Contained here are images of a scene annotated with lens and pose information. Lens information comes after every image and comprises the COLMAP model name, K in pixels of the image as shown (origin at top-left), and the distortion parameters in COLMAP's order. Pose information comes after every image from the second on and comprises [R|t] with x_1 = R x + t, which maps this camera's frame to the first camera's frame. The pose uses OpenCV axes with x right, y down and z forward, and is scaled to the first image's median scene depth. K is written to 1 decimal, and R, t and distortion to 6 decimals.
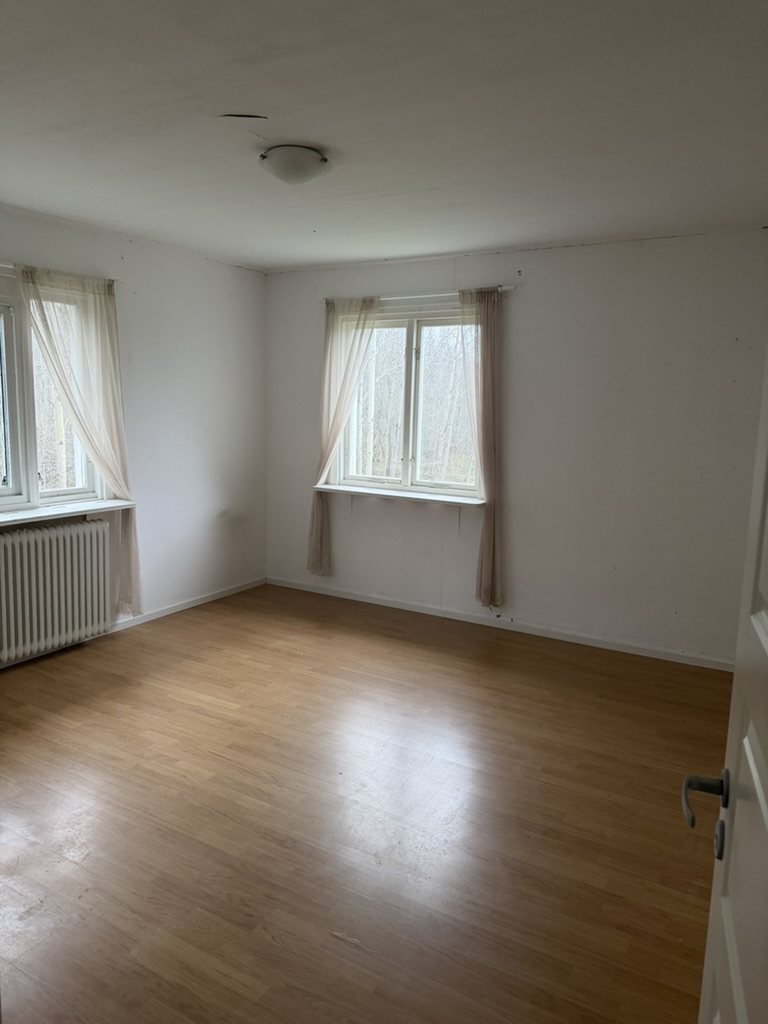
lens RADIAL K [[719.3, 0, 383.5], [0, 719.3, 501.8], [0, 0, 1]] dist [0.002060, -0.002112]
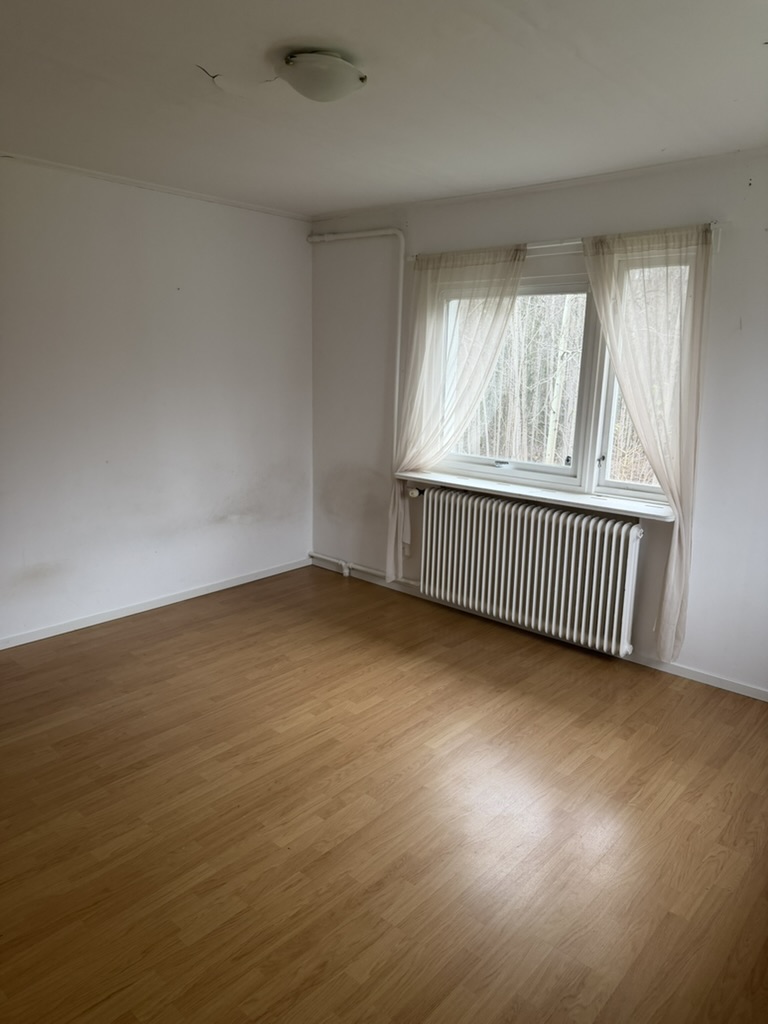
lens RADIAL K [[692.2, 0, 384.0], [0, 692.2, 512.0], [0, 0, 1]] dist [0.029111, -0.000414]
pose [[-0.184565, 0.178503, -0.966474, 0.385439], [-0.168087, 0.963147, 0.209988, -0.097667], [0.968340, 0.201208, -0.147760, 0.726163]]
